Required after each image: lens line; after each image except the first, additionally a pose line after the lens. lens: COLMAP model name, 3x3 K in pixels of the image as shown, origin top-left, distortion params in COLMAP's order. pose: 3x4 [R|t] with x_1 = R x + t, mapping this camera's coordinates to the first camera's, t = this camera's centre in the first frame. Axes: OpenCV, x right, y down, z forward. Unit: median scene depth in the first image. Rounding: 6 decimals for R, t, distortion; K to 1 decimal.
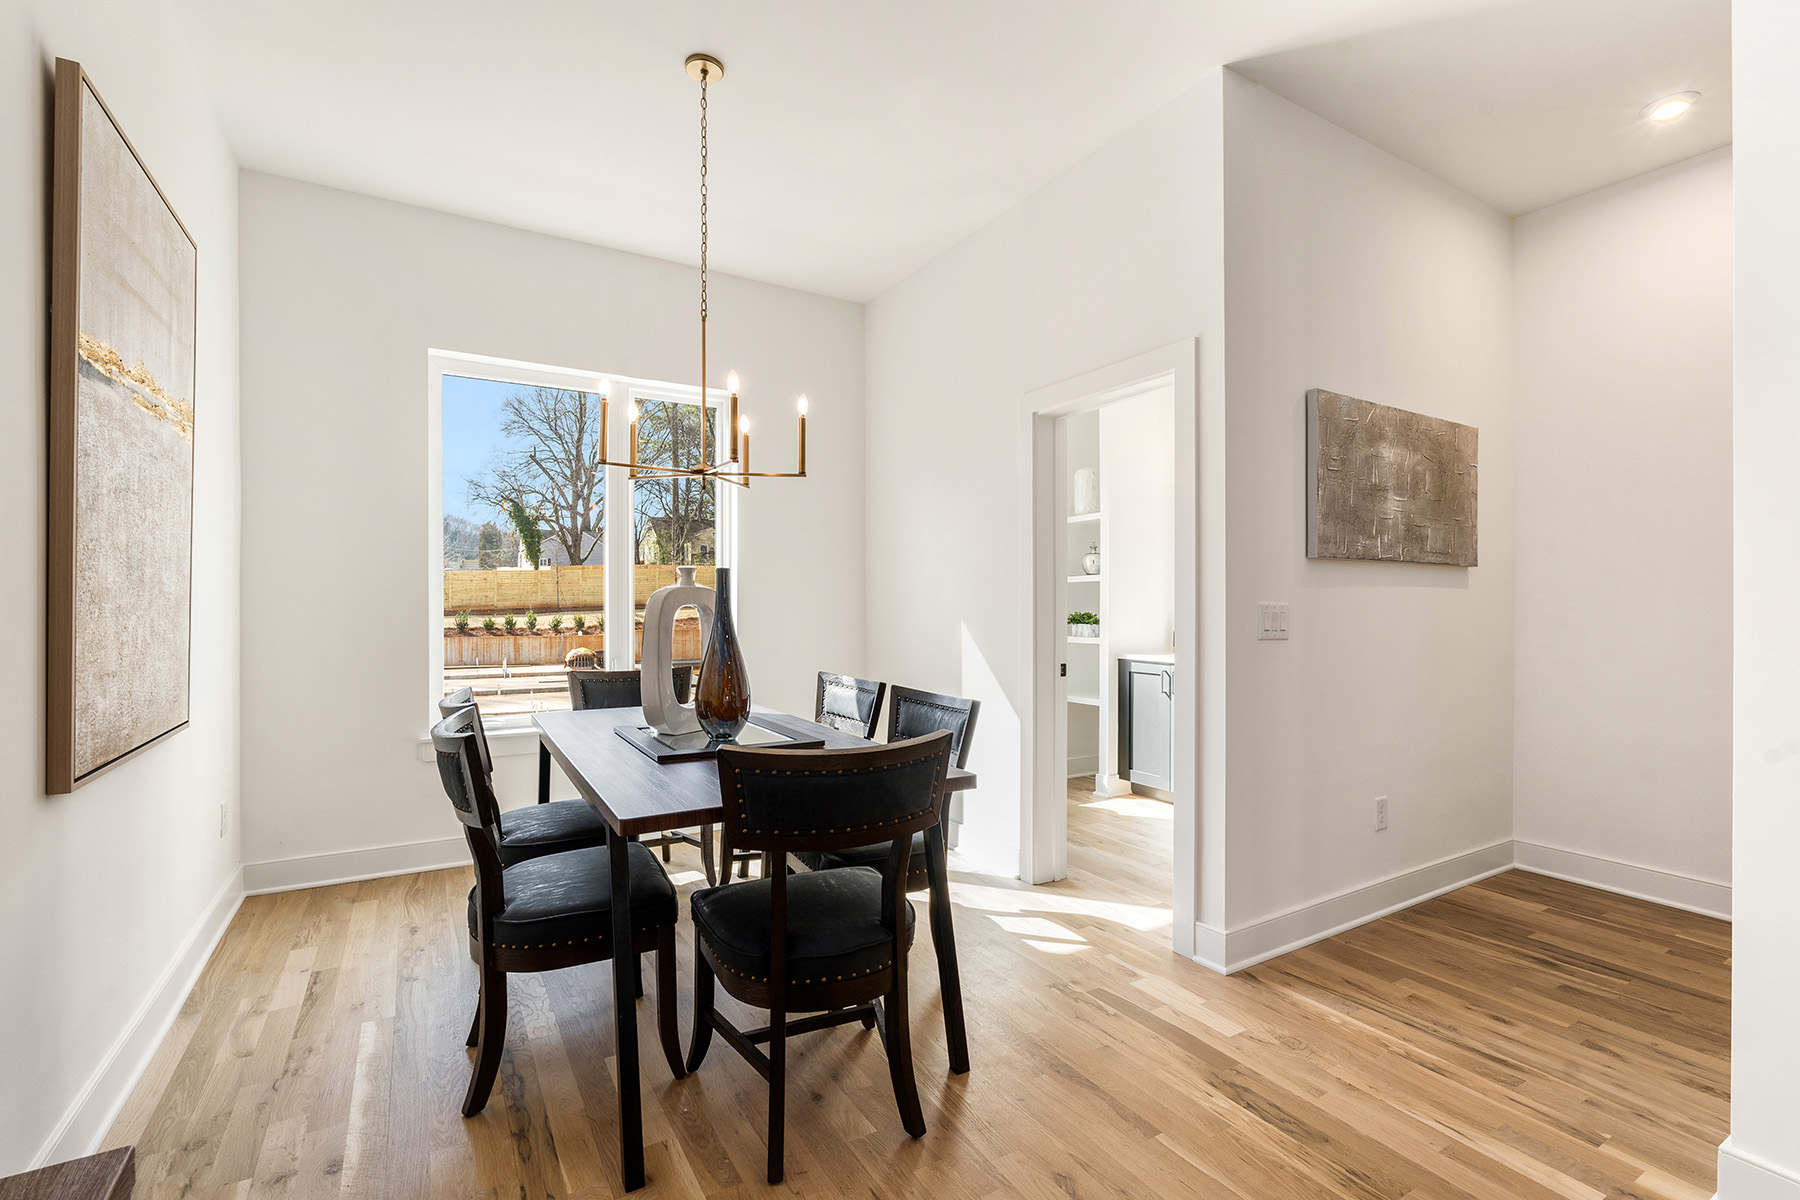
lens RADIAL K [[799.6, 0, 898.9], [0, 799.6, 608.5], [0, 0, 1]] dist [-0.004594, -0.000490]
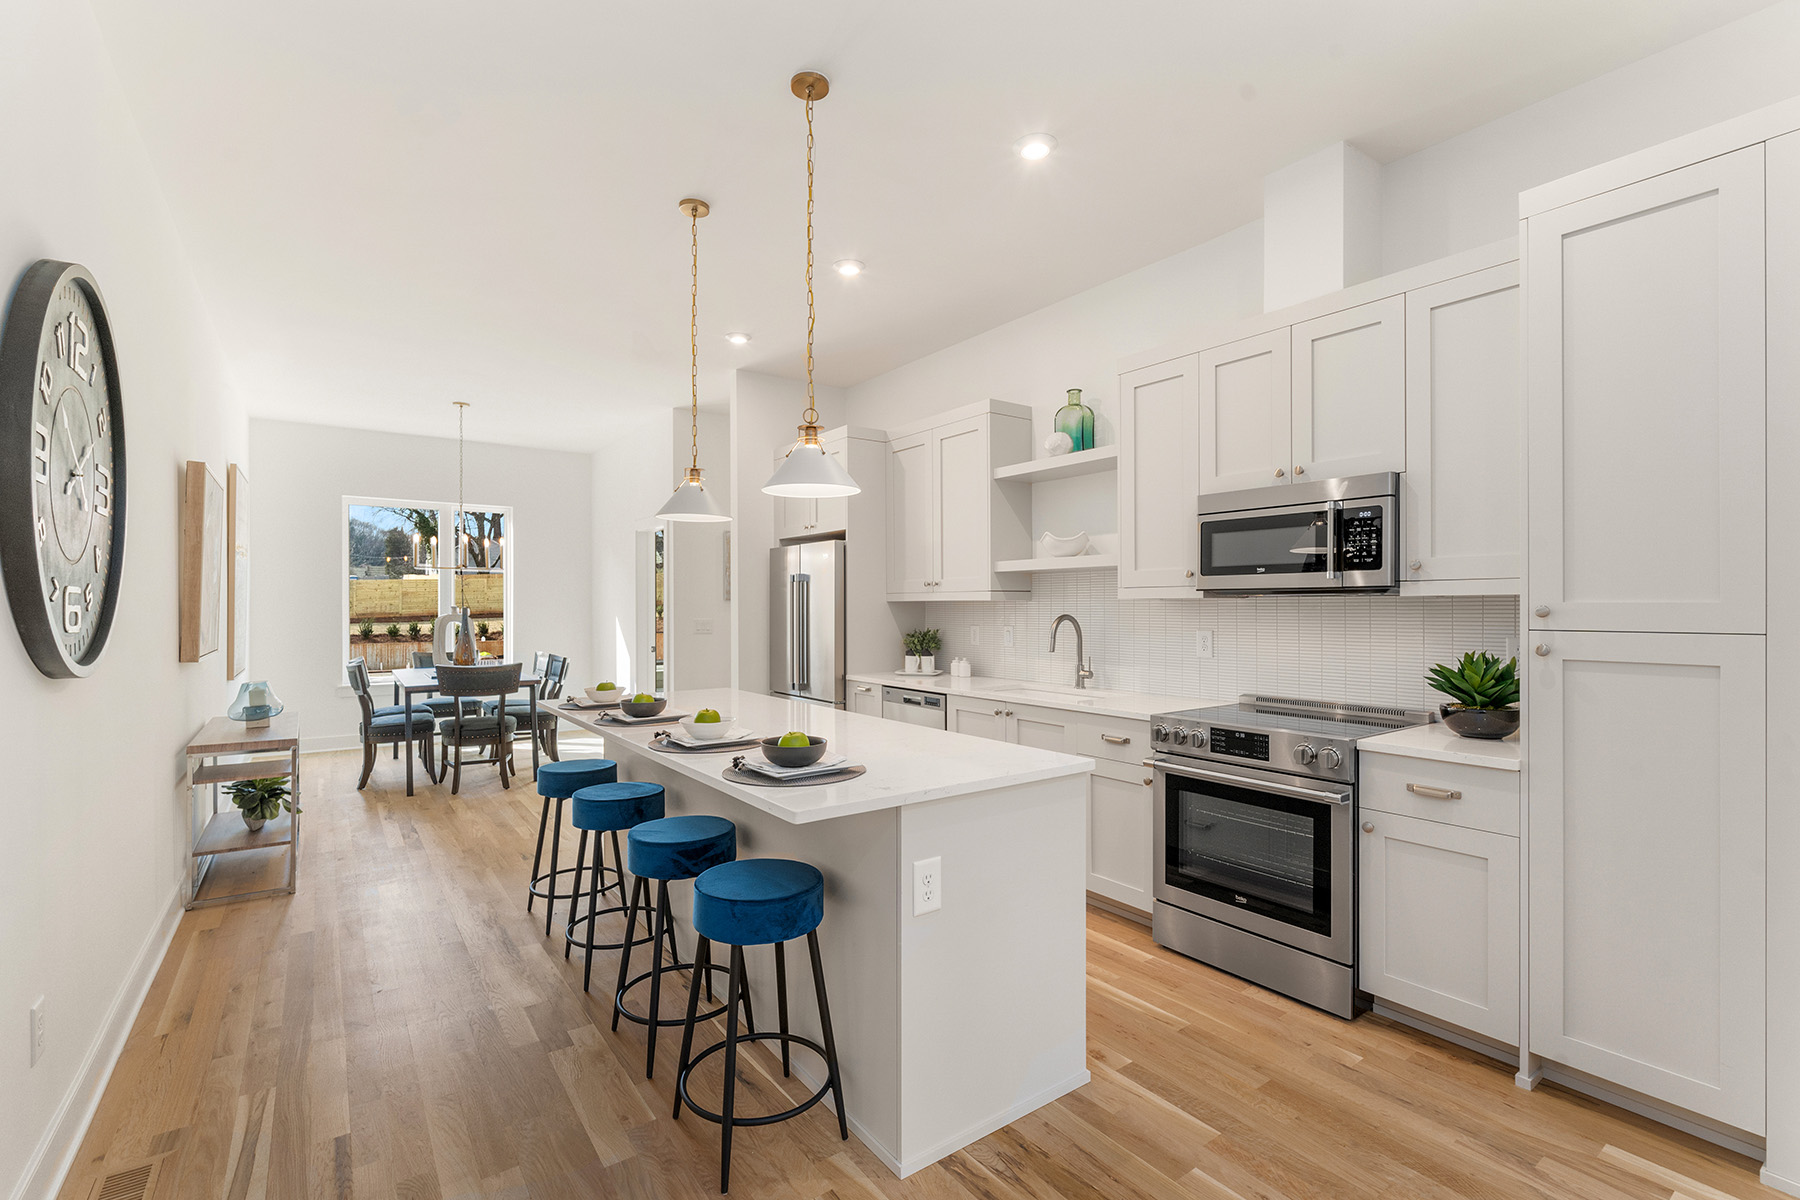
lens RADIAL K [[799.6, 0, 904.1], [0, 799.6, 603.9], [0, 0, 1]] dist [-0.004594, -0.000490]
pose [[0.995863, -0.004402, 0.090763, 0.066768], [0.005350, 0.999934, -0.010206, -0.001931], [-0.090712, 0.010650, 0.995820, -0.118186]]
